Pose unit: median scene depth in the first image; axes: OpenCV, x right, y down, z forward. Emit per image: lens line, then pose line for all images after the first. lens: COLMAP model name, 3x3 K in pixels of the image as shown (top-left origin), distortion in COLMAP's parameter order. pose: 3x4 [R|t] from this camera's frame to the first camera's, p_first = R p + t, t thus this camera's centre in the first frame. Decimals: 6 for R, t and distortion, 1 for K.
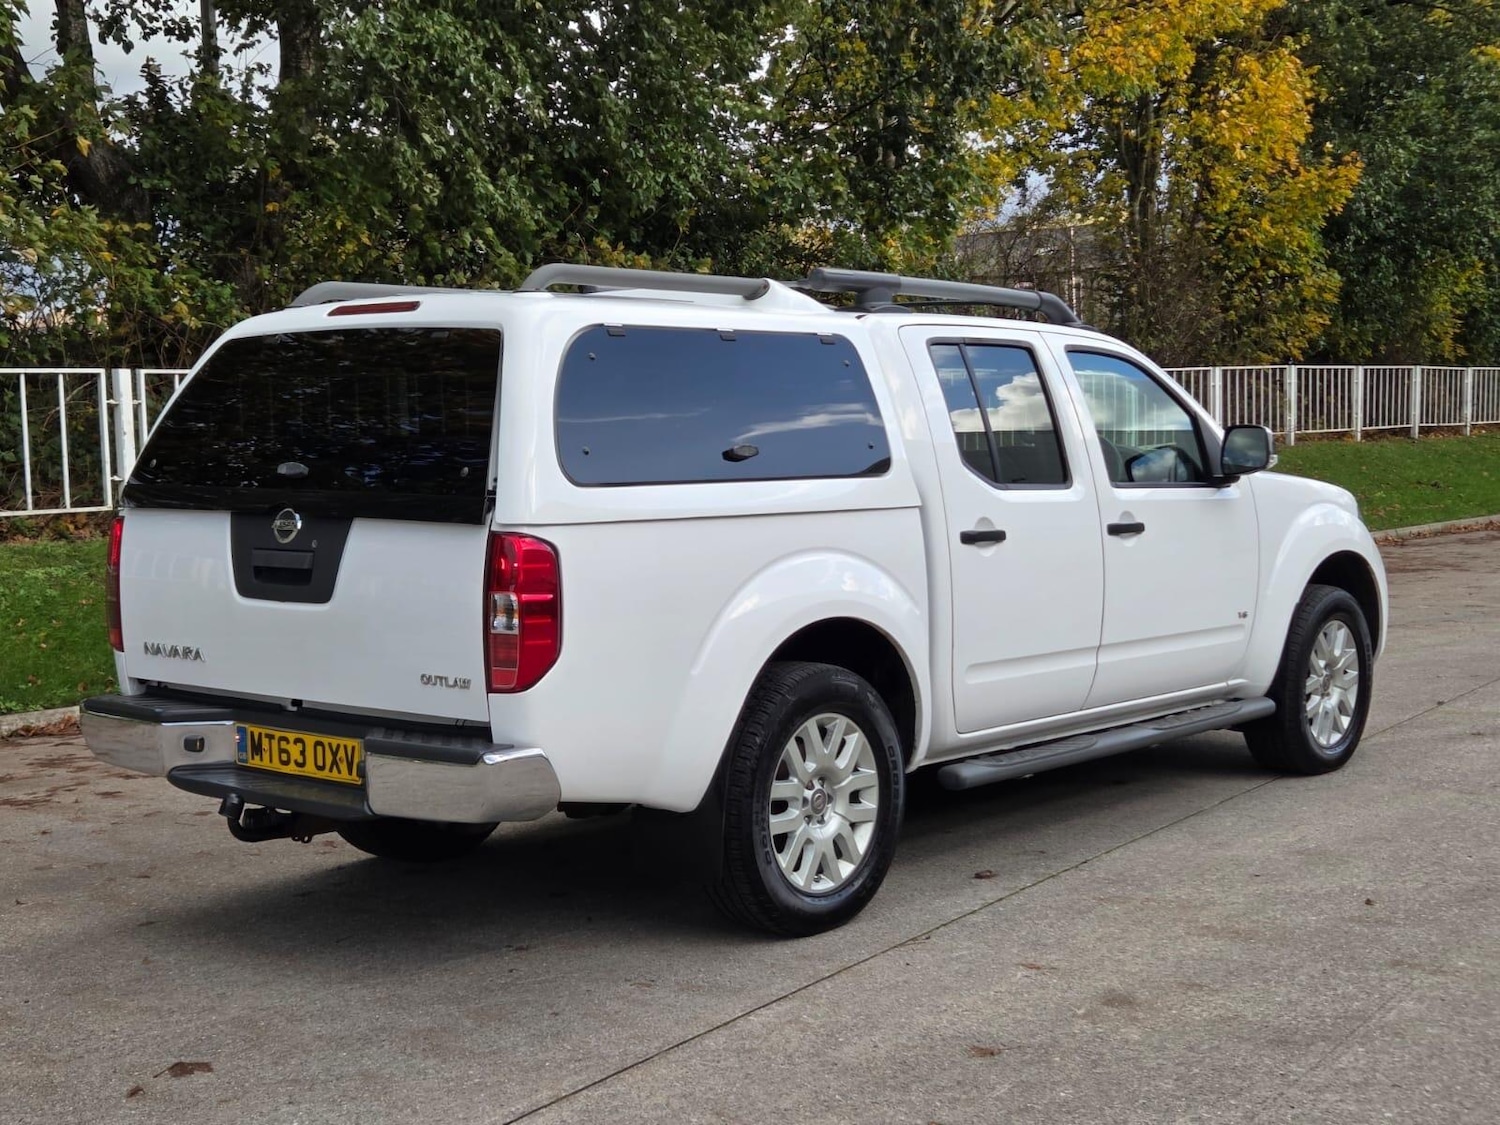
lens RADIAL K [[2096.4, 0, 750.0], [0, 2096.4, 562.5], [0, 0, 1]] dist [-0.003810, 0.009928]
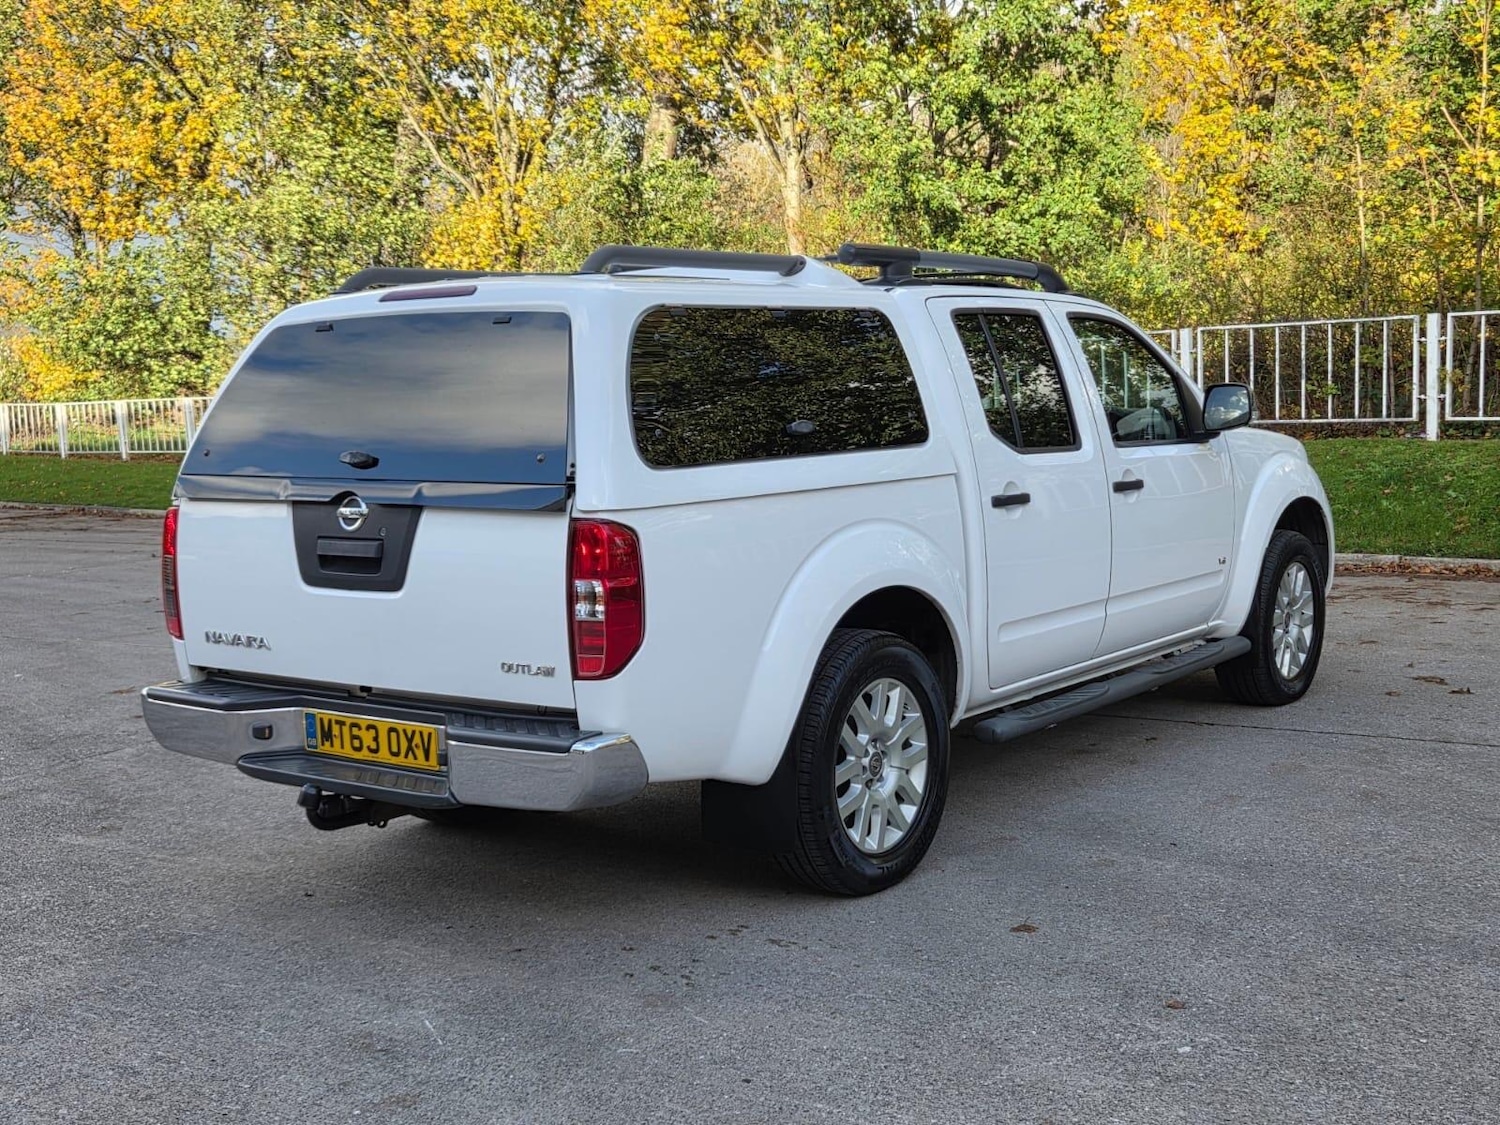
lens RADIAL K [[1775.9, 0, 750.7], [0, 1775.9, 587.2], [0, 0, 1]] dist [0.002470, 0.020839]
pose [[0.997859, -0.031127, 0.057516, -0.079014], [0.028170, 0.998275, 0.051521, -0.020505], [-0.059020, -0.049790, 0.997014, 0.139826]]
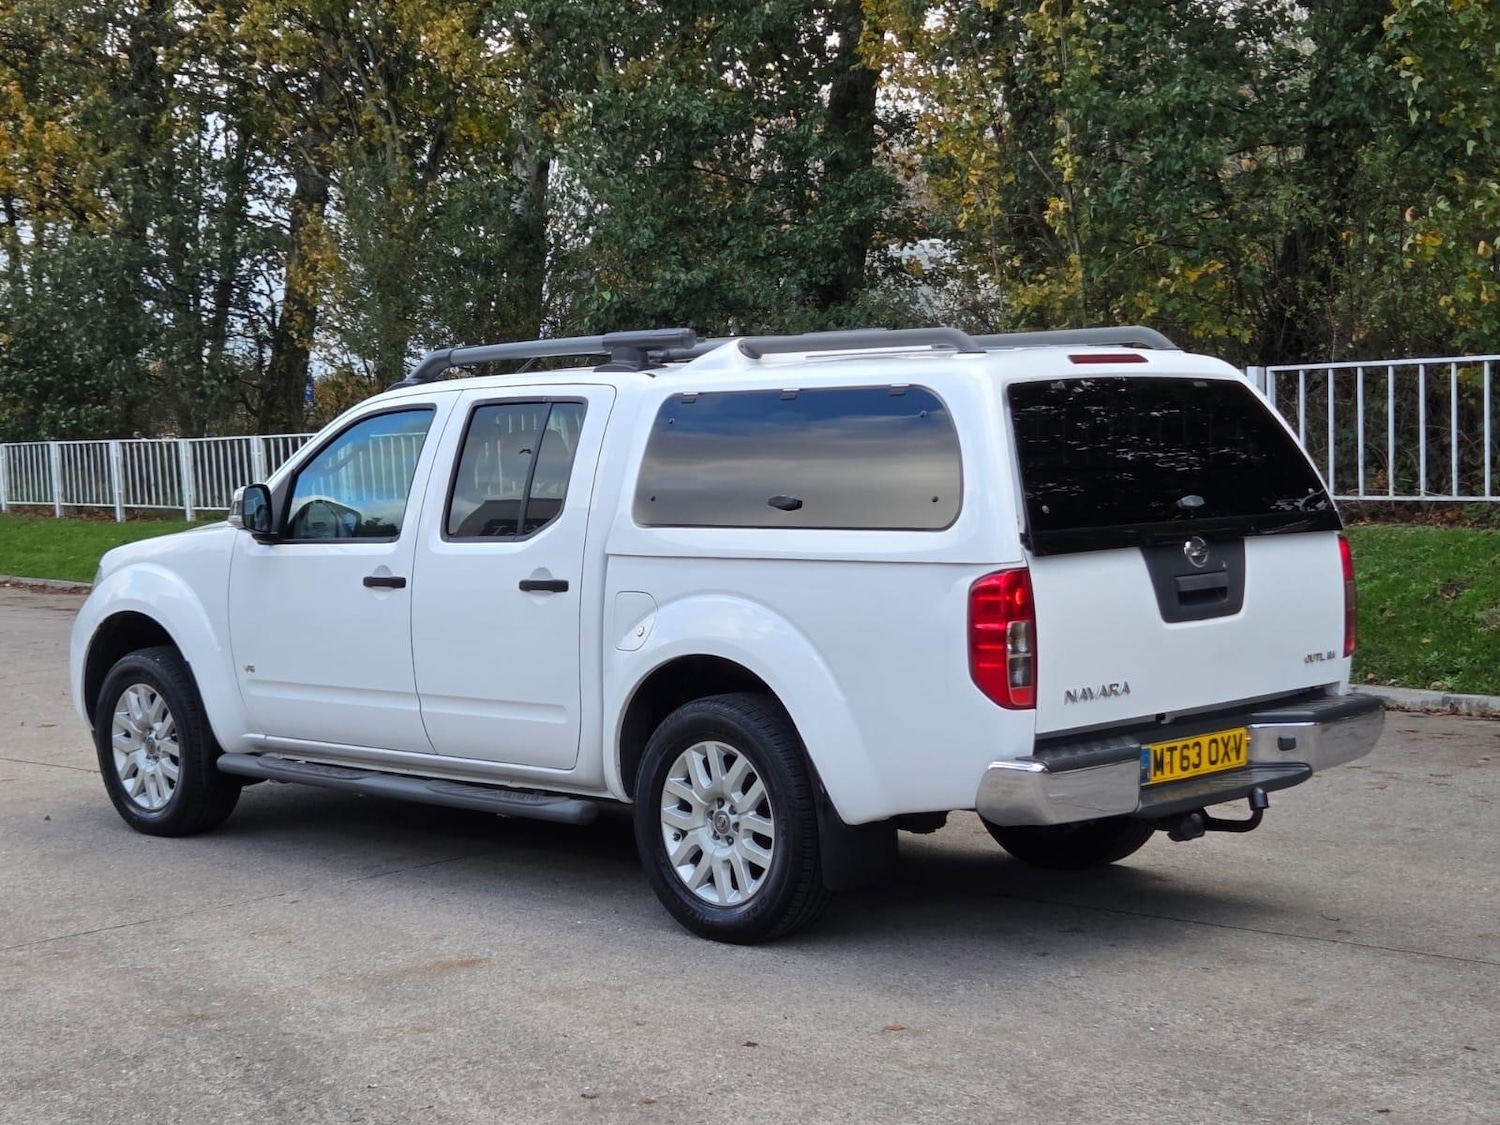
lens RADIAL K [[2096.4, 0, 750.0], [0, 2096.4, 562.5], [0, 0, 1]] dist [-0.003810, 0.009928]
pose [[0.196179, -0.057408, 0.978886, -1.326175], [0.106943, 0.993583, 0.036838, -0.076535], [-0.974719, 0.097458, 0.201059, 0.980215]]
